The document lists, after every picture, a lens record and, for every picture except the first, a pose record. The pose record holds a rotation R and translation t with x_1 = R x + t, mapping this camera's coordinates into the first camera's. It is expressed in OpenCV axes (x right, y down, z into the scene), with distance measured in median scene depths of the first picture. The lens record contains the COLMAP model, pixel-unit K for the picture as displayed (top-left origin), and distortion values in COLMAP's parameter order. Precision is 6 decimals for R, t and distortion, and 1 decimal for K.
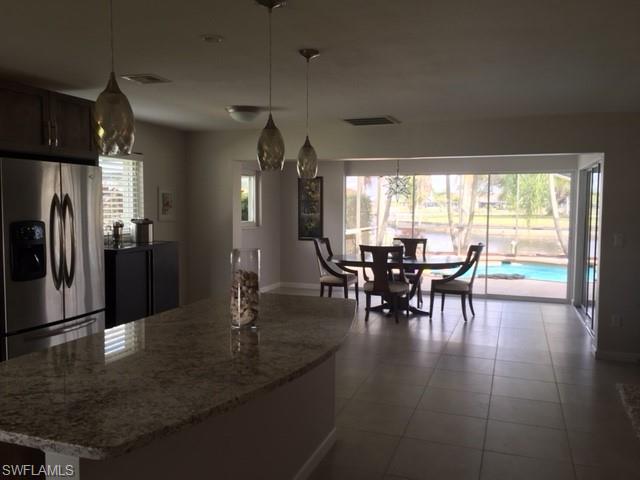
lens RADIAL K [[547.2, 0, 319.2], [0, 547.2, 236.5], [0, 0, 1]] dist [0.045441, -0.021394]
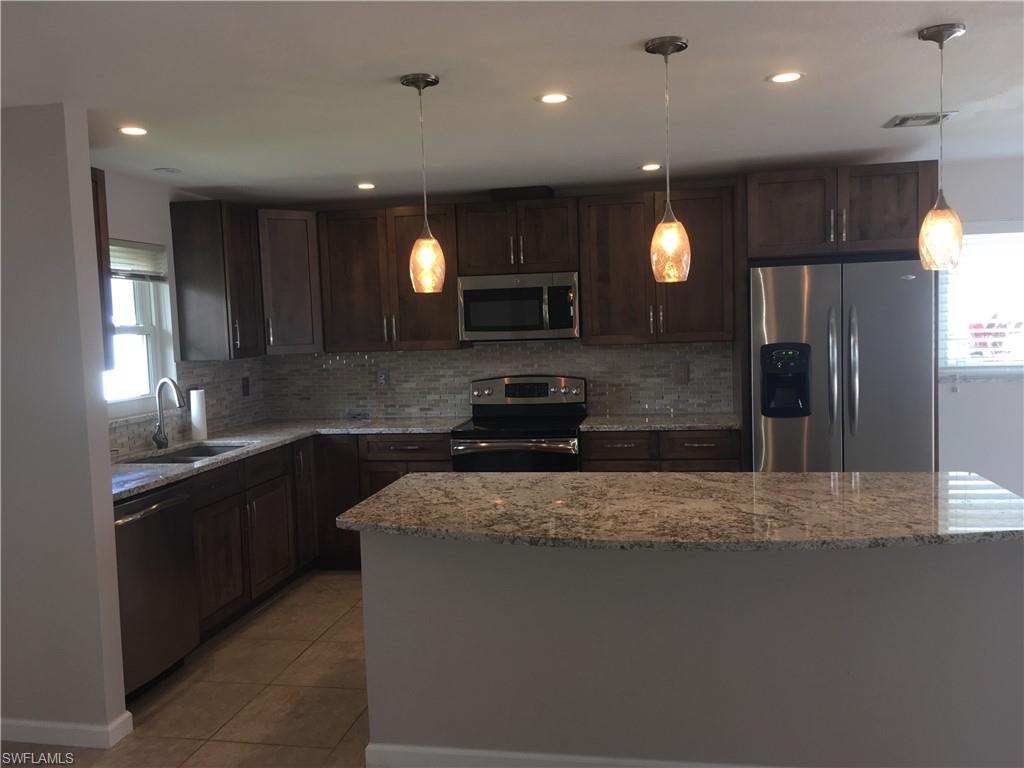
lens RADIAL K [[875.5, 0, 512.3], [0, 875.5, 384.8], [0, 0, 1]] dist [0.045441, -0.021394]
pose [[0.149840, 0.059986, -0.986889, 0.362138], [-0.024612, 0.998075, 0.056929, -0.016016], [0.988404, 0.015759, 0.151028, 0.222740]]
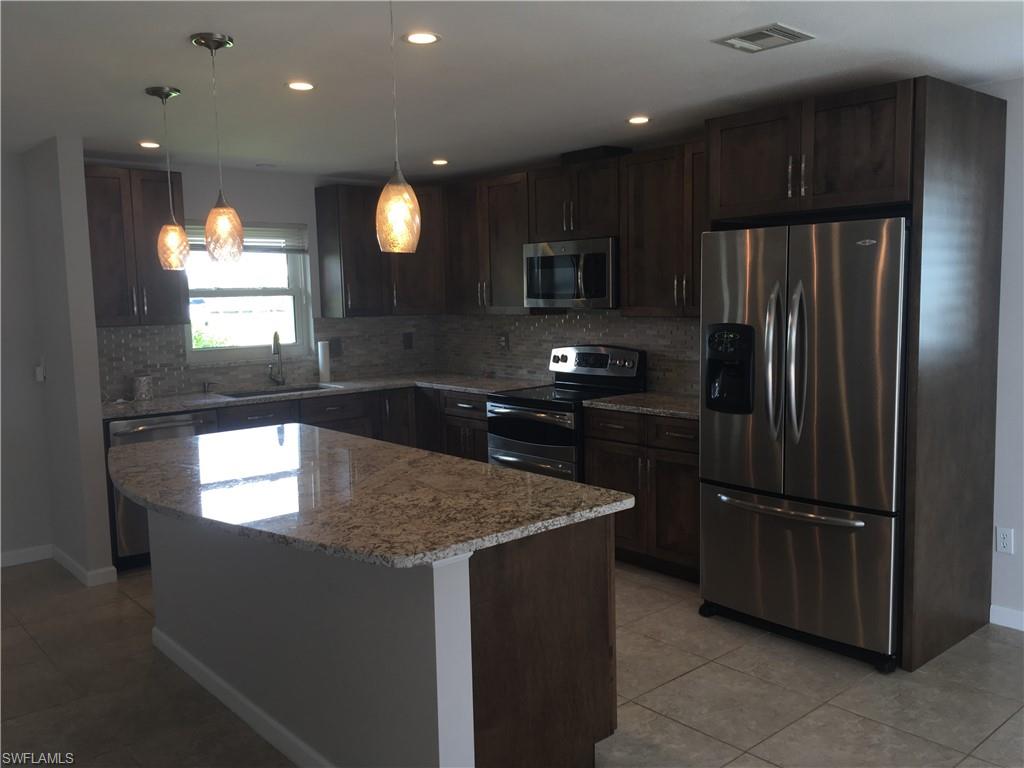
lens RADIAL K [[875.5, 0, 515.2], [0, 875.5, 385.8], [0, 0, 1]] dist [0.045441, -0.021394]
pose [[-0.501638, 0.098440, -0.859459, 0.278187], [-0.034479, 0.990440, 0.133567, -0.045645], [0.864391, 0.096635, -0.493448, 0.695065]]
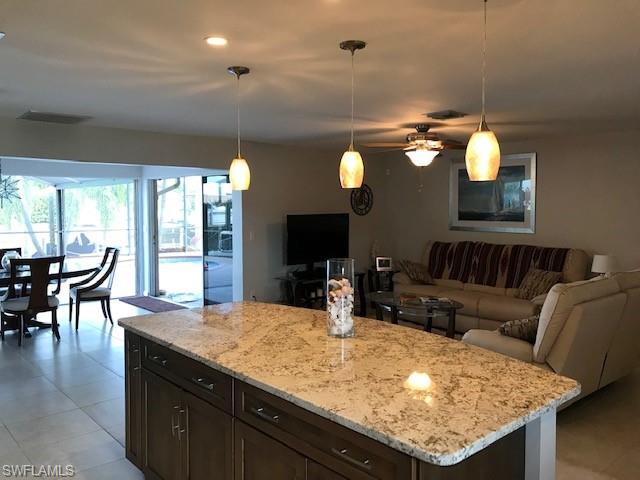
lens RADIAL K [[521.1, 0, 321.4], [0, 521.1, 238.2], [0, 0, 1]] dist [0.004520, 0.007502]
pose [[0.469133, -0.057942, 0.881225, -0.377904], [0.054415, 0.997846, 0.036641, -0.018655], [-0.881449, 0.030762, 0.471275, 0.184297]]
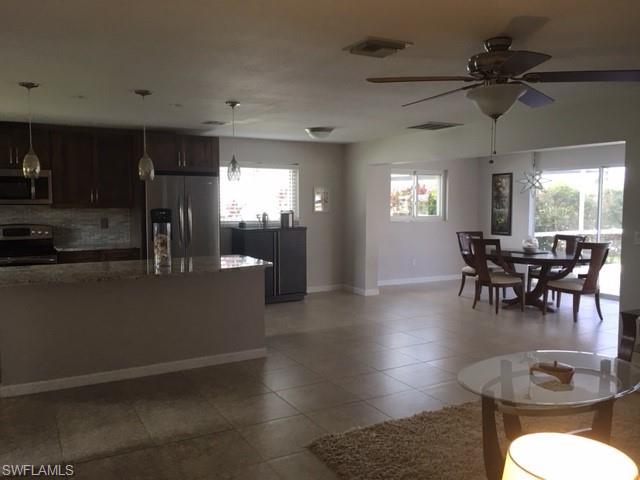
lens RADIAL K [[547.2, 0, 317.6], [0, 547.2, 239.3], [0, 0, 1]] dist [0.045441, -0.021394]
pose [[0.741943, 0.045194, -0.668938, 0.575709], [-0.038963, 0.998946, 0.024274, 0.004455], [0.669330, 0.008054, 0.742922, -0.000514]]
